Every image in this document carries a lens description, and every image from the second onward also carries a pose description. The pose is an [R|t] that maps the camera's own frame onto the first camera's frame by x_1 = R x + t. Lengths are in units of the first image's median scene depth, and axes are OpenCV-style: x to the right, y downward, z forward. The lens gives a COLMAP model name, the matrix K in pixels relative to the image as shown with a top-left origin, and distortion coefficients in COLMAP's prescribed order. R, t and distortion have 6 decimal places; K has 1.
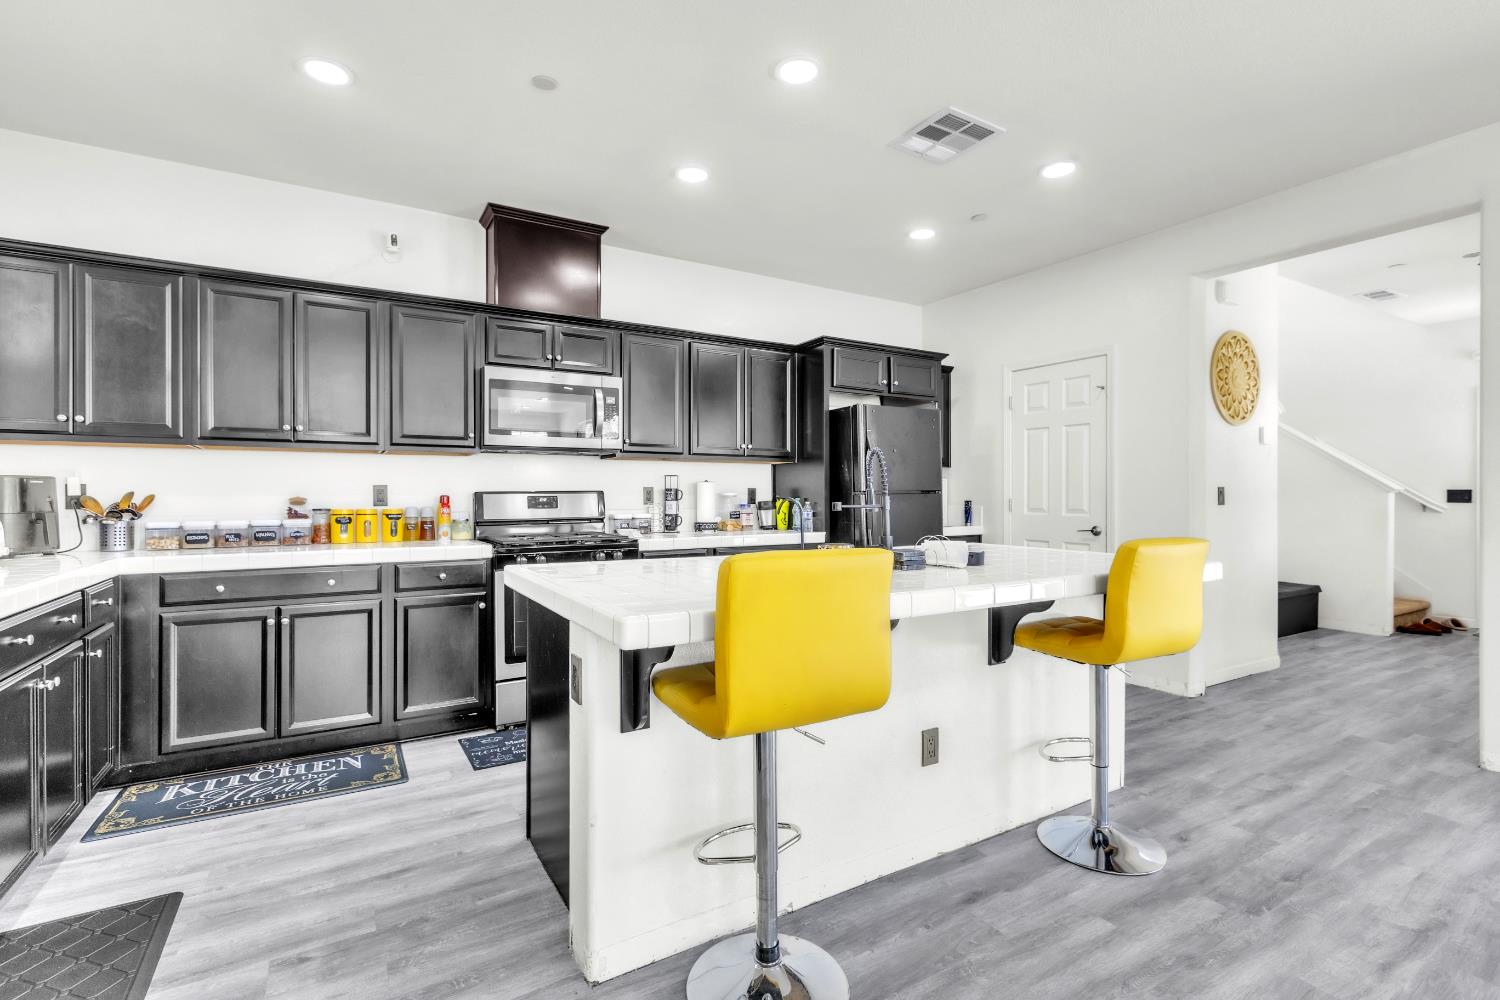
lens RADIAL K [[679.5, 0, 746.2], [0, 679.5, 495.2], [0, 0, 1]] dist [-0.002532, -0.000555]
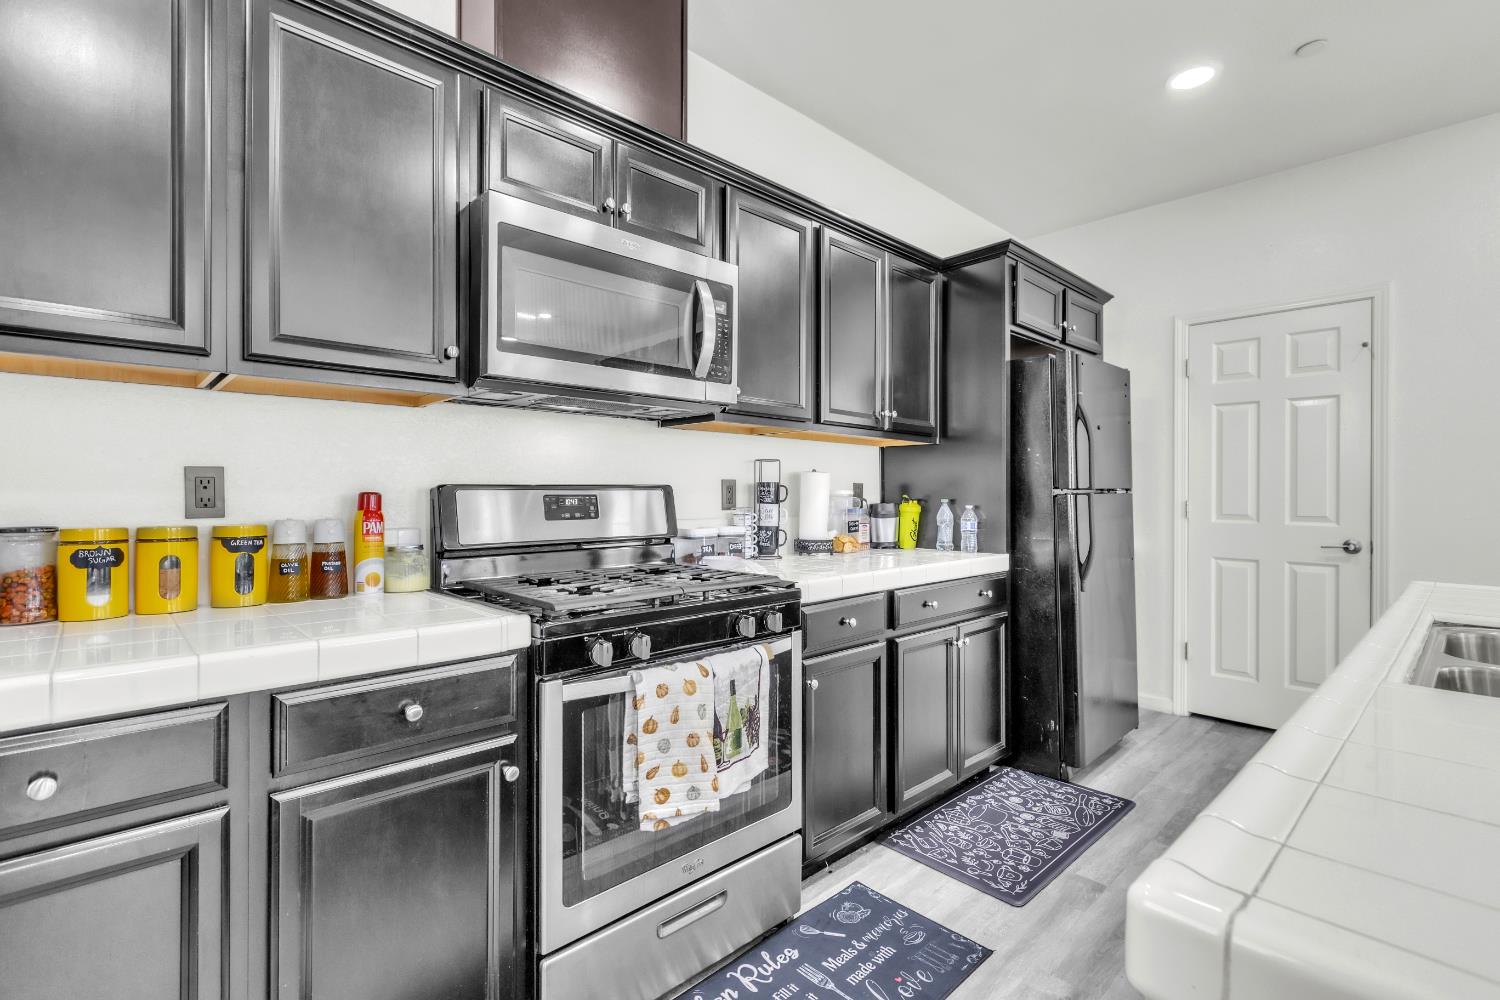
lens RADIAL K [[679.5, 0, 746.2], [0, 679.5, 495.2], [0, 0, 1]] dist [-0.002532, -0.000555]
pose [[0.976630, 0.004444, 0.214883, -0.304893], [-0.004936, 0.999986, 0.001755, 0.000111], [-0.214872, -0.002774, 0.976638, 0.525174]]
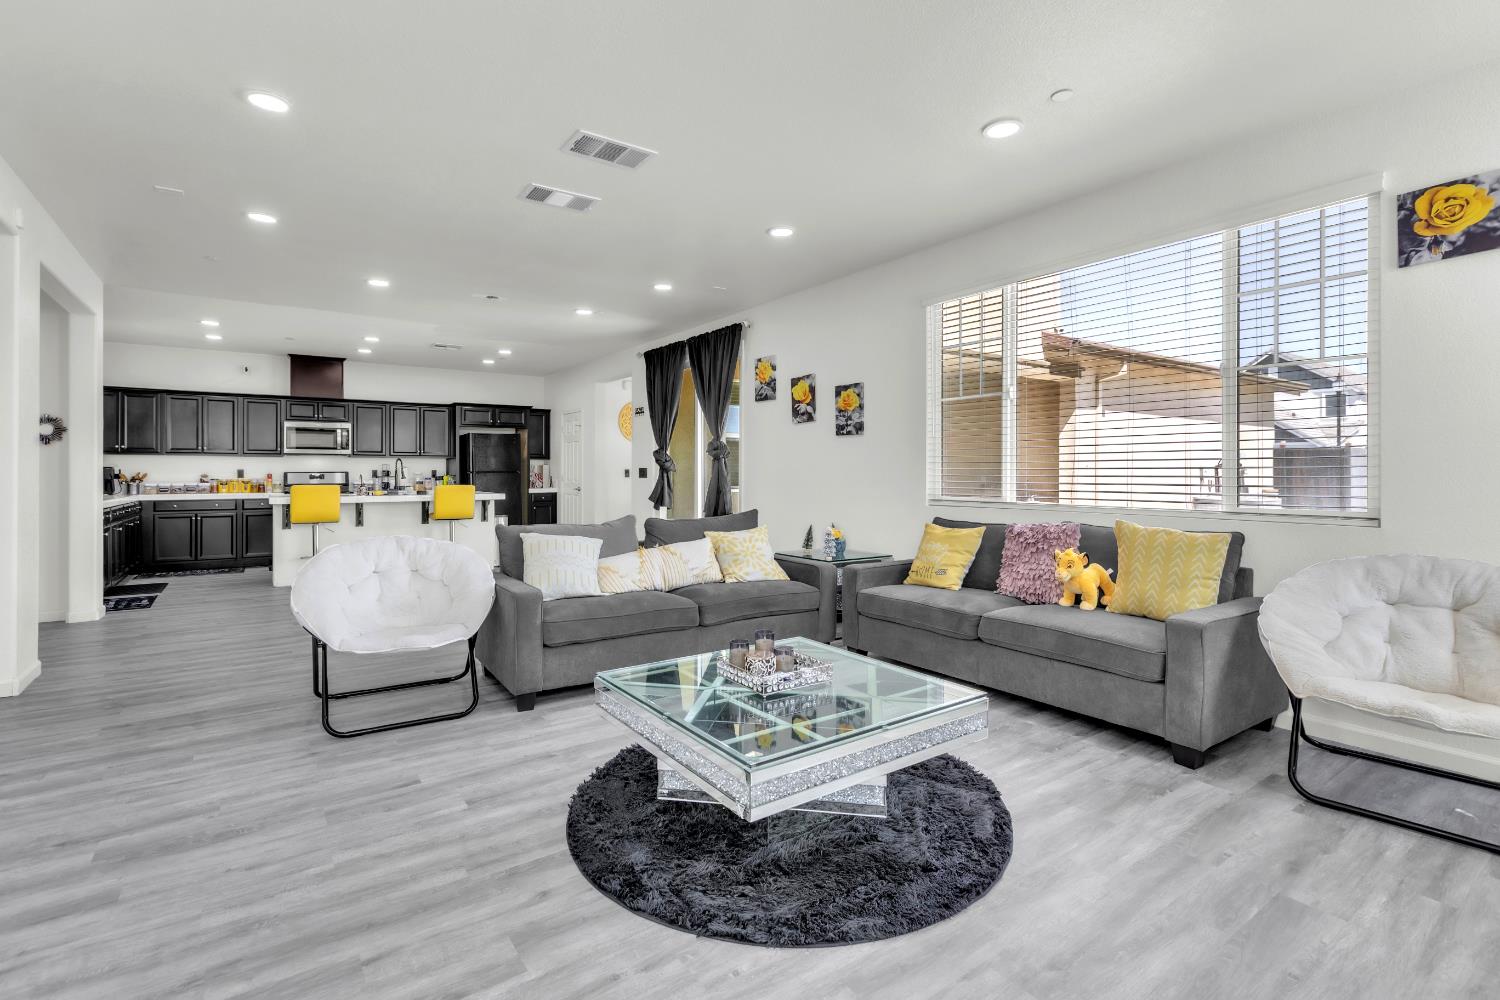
lens RADIAL K [[680.1, 0, 749.1], [0, 680.1, 471.3], [0, 0, 1]] dist [-0.000353, -0.000278]
pose [[0.996795, -0.000587, 0.079993, 1.073742], [0.000905, 0.999992, -0.003933, 0.003160], [-0.079990, 0.003993, 0.996788, -1.562265]]
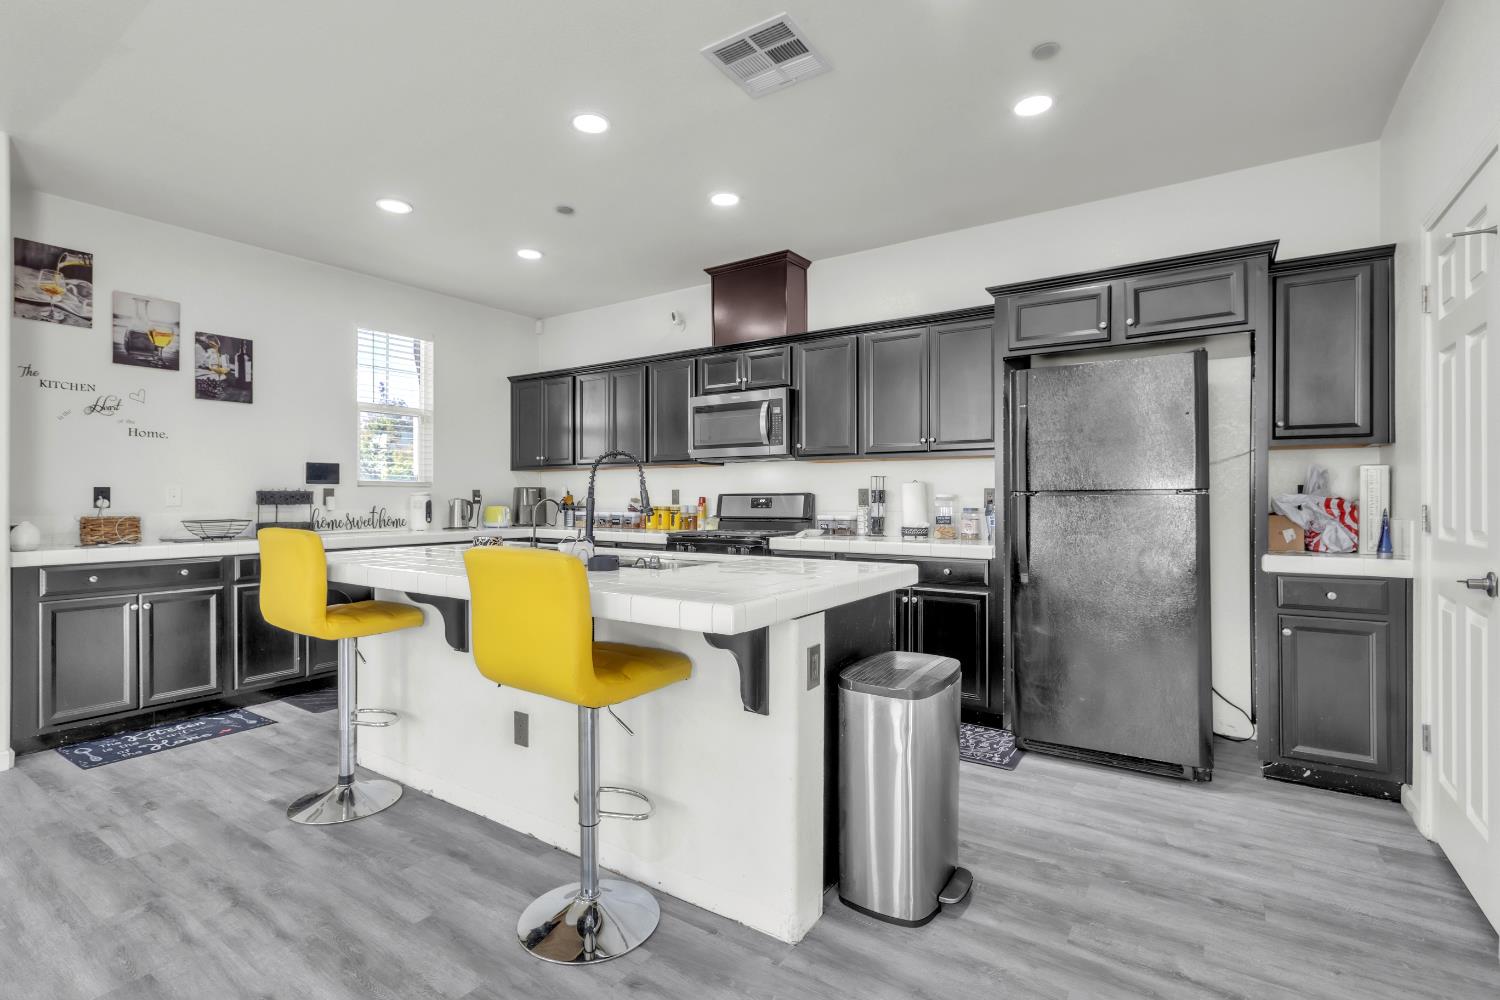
lens RADIAL K [[698.4, 0, 733.9], [0, 698.4, 494.3], [0, 0, 1]] dist [-0.000740, -0.000291]
pose [[0.428041, -0.003348, -0.903753, 0.827990], [-0.000876, 0.999991, -0.004120, 0.000380], [0.903759, 0.002555, 0.428034, 0.481400]]
